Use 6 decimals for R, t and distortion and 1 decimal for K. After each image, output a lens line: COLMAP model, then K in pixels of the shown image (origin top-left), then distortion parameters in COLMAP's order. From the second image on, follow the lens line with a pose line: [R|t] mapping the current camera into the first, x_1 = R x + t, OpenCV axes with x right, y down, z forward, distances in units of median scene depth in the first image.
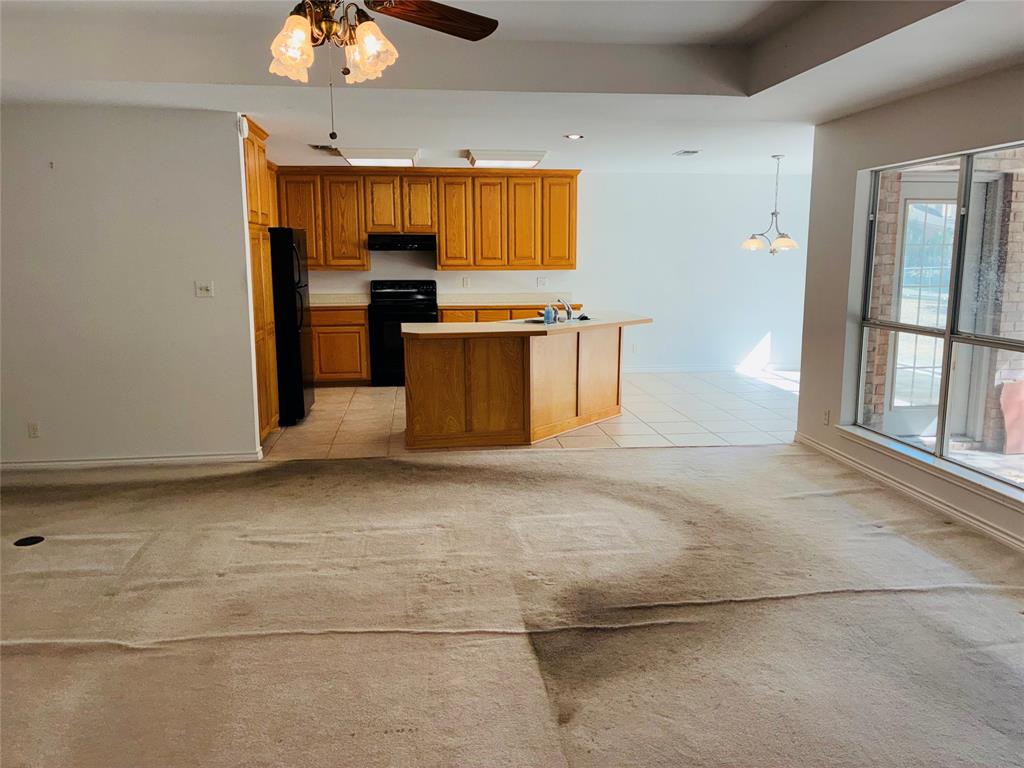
lens RADIAL K [[779.3, 0, 517.0], [0, 779.3, 383.9], [0, 0, 1]] dist [0.059906, -0.086869]
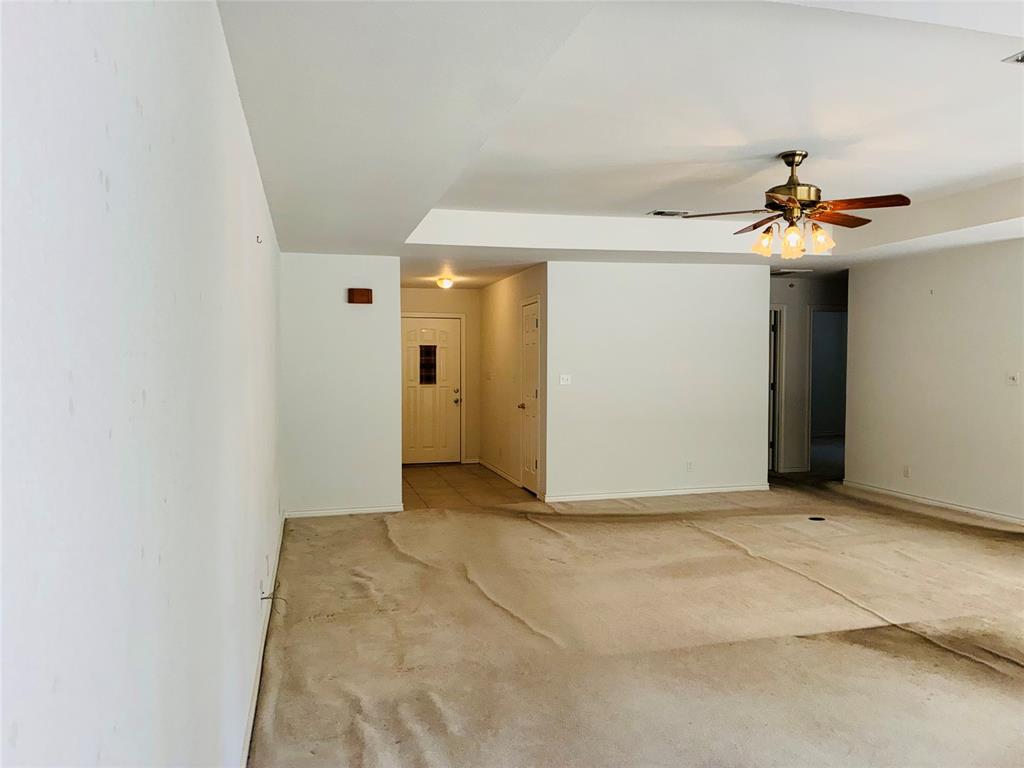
lens RADIAL K [[779.3, 0, 517.0], [0, 779.3, 383.9], [0, 0, 1]] dist [0.059906, -0.086869]
pose [[0.135984, 0.030713, -0.990235, 0.706039], [-0.164762, 0.986301, 0.007965, 0.005713], [0.976915, 0.162070, 0.139181, 0.071381]]
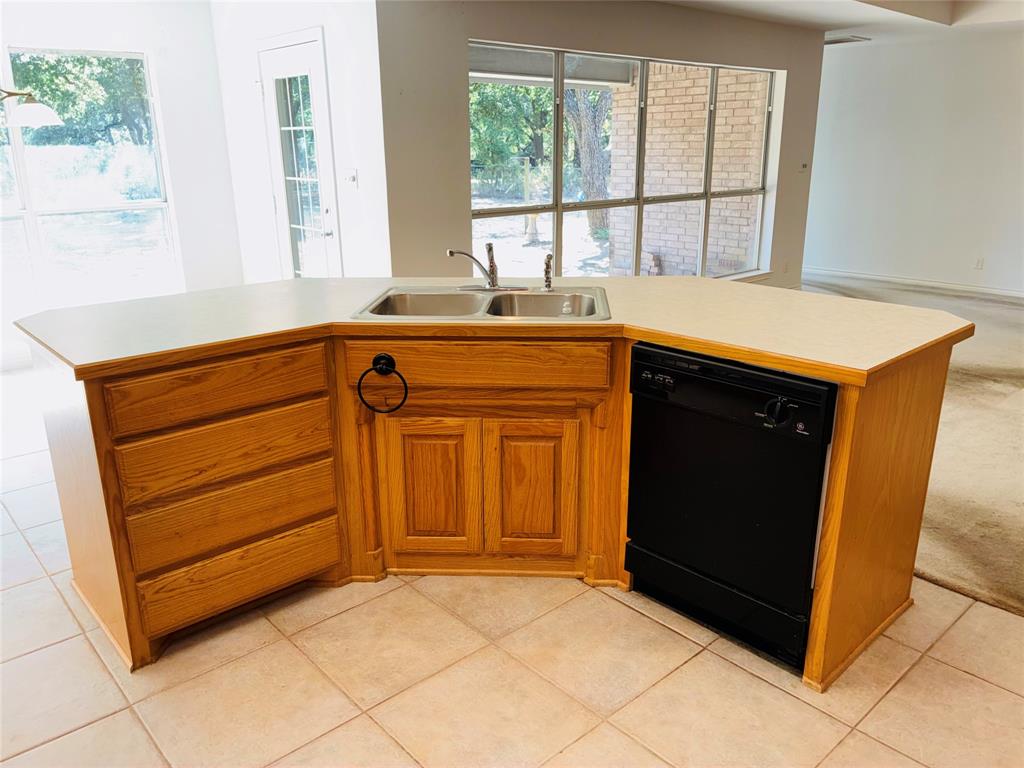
lens RADIAL K [[779.3, 0, 517.0], [0, 779.3, 383.9], [0, 0, 1]] dist [0.059906, -0.086869]
pose [[-0.577075, -0.232240, 0.782974, -0.414977], [0.144579, 0.914522, 0.377817, -0.291156], [-0.803792, 0.331231, -0.494171, 1.801405]]
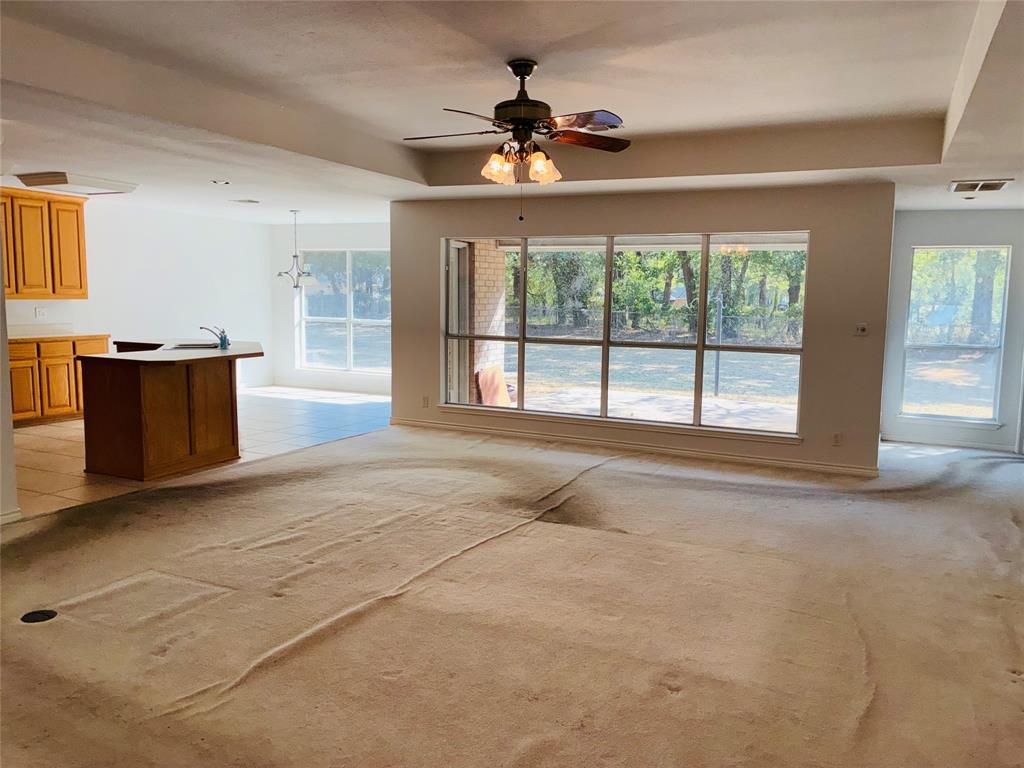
lens RADIAL K [[779.3, 0, 517.0], [0, 779.3, 383.9], [0, 0, 1]] dist [0.059906, -0.086869]
pose [[0.533497, -0.084034, 0.841617, -0.779290], [0.118805, 0.992632, 0.023803, -0.005307], [-0.837417, 0.087290, 0.539550, 0.069660]]
